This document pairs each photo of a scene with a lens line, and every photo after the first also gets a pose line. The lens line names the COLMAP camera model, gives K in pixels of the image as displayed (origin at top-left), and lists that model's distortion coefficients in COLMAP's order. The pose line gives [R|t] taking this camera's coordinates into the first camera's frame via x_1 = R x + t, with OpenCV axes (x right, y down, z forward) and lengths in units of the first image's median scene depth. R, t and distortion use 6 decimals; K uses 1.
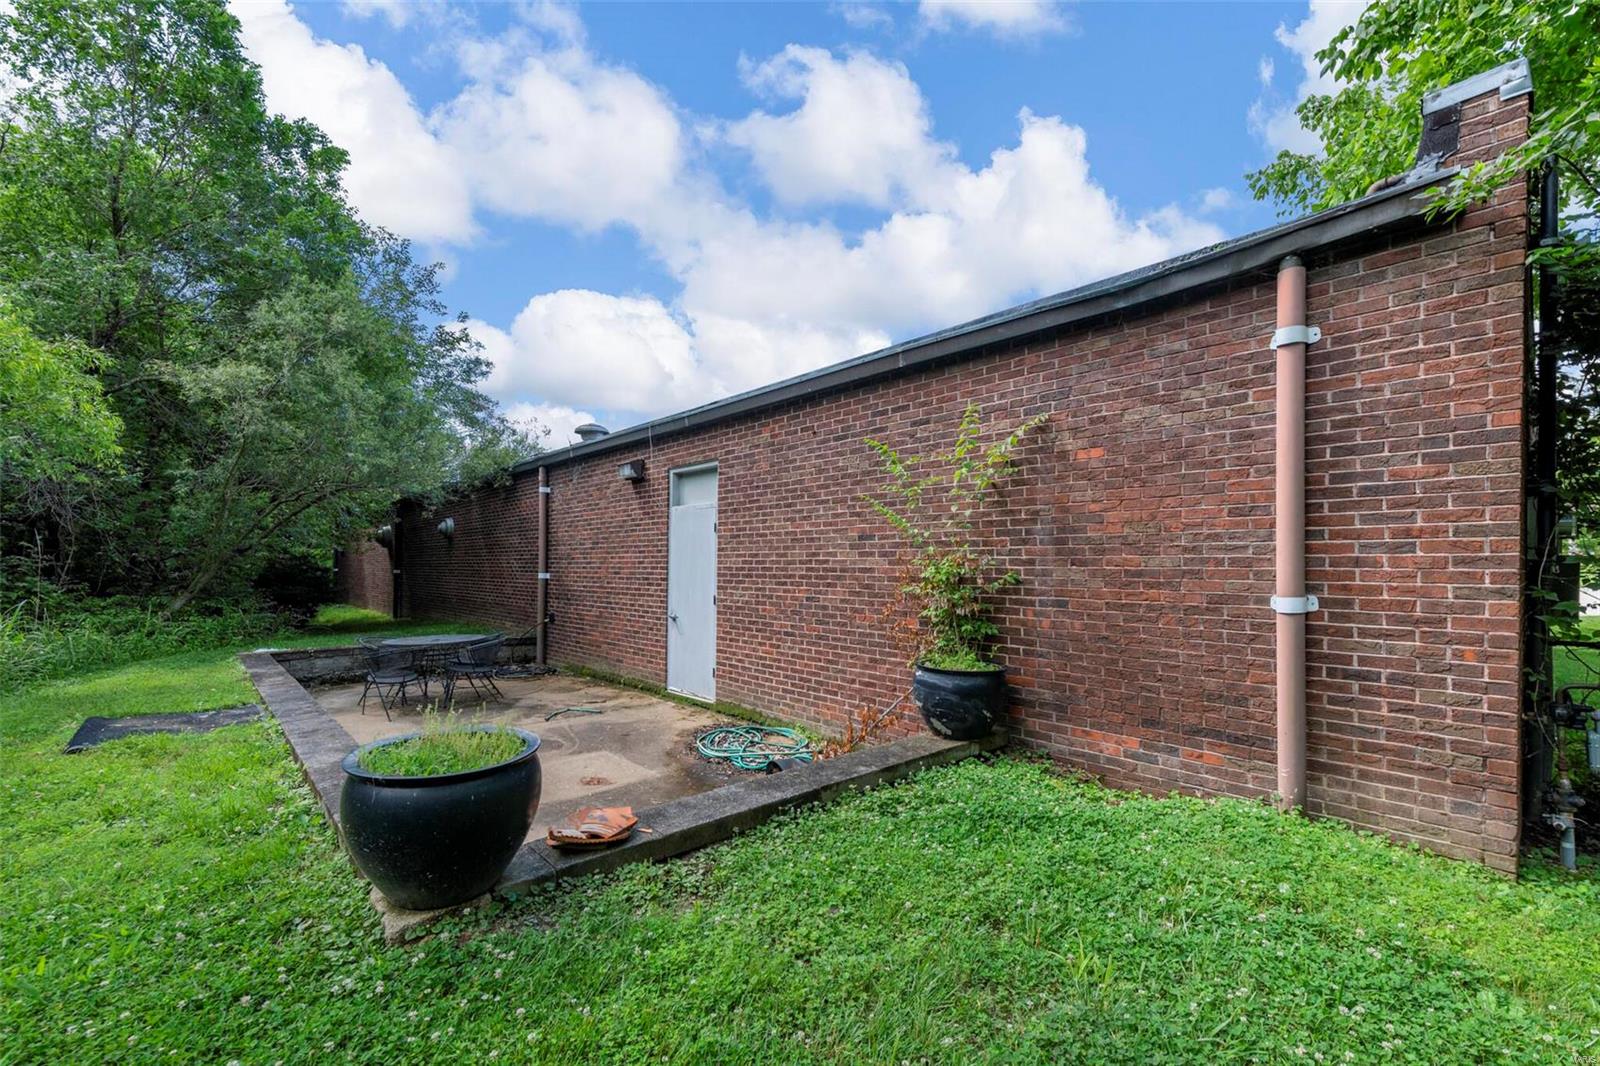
lens RADIAL K [[641.7, 0, 772.0], [0, 641.7, 557.8], [0, 0, 1]] dist [0.002569, -0.000178]
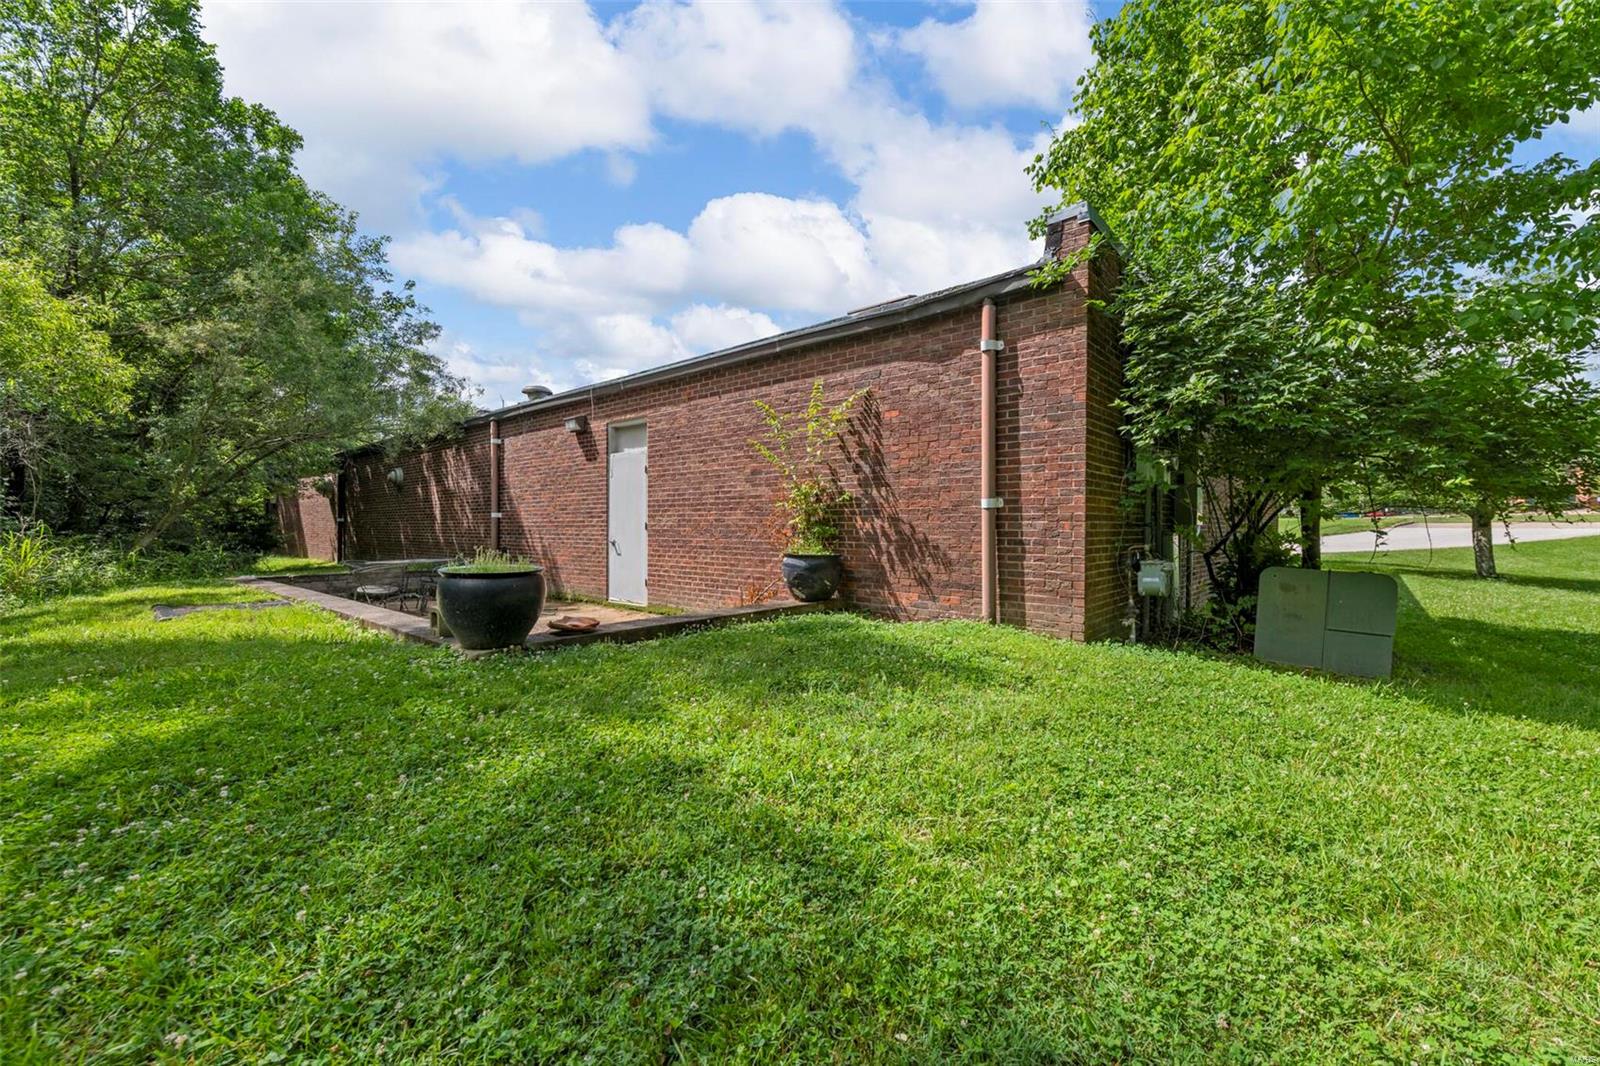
lens RADIAL K [[631.9, 0, 800.0], [0, 631.9, 533.0], [0, 0, 1]] dist [0.005907, -0.000419]
pose [[0.989301, -0.011118, 0.145463, 0.035061], [0.008307, 0.999767, 0.019923, 0.063716], [-0.145650, -0.018502, 0.989163, -0.333080]]
